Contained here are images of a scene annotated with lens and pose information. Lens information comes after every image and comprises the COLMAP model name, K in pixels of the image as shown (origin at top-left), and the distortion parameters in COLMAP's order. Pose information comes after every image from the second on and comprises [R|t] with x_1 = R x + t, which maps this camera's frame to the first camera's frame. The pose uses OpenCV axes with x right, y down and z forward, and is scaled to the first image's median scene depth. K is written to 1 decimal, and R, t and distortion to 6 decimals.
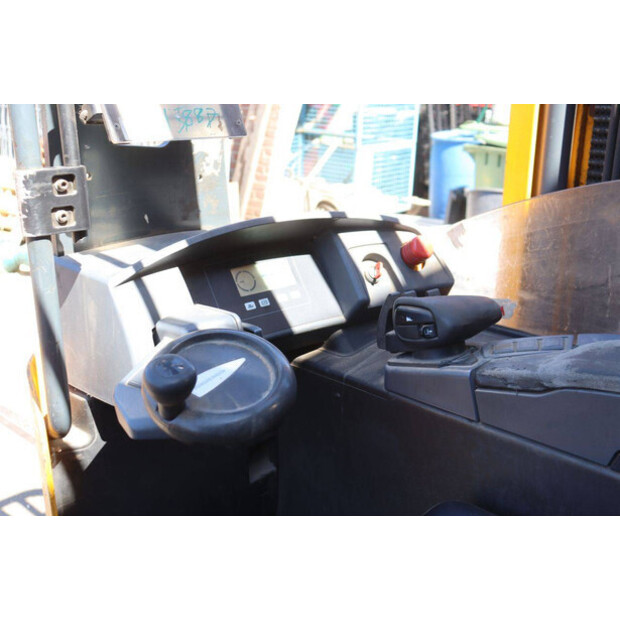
lens RADIAL K [[754.1, 0, 310.0], [0, 754.1, 310.0], [0, 0, 1]] dist [-0.004380, 0.005466]
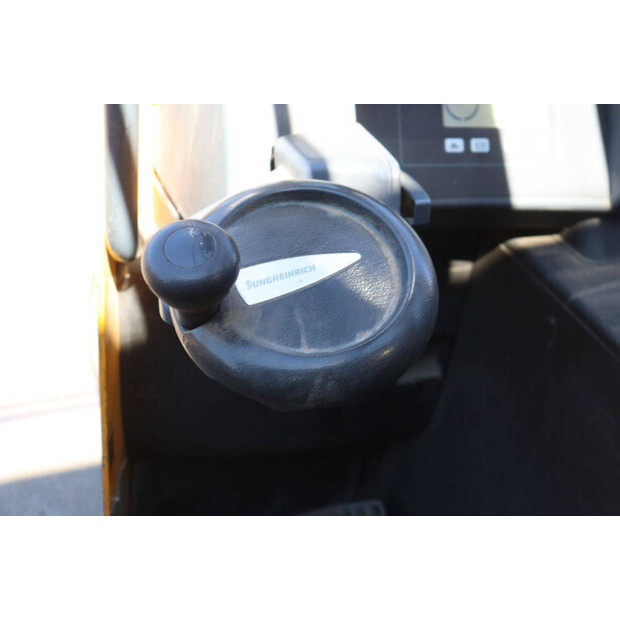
lens RADIAL K [[754.1, 0, 310.0], [0, 754.1, 310.0], [0, 0, 1]] dist [-0.004380, 0.005466]
pose [[0.887906, 0.333922, -0.316417, 0.063744], [-0.227656, 0.916648, 0.328526, -0.066067], [0.399745, -0.219666, 0.889916, 0.430982]]
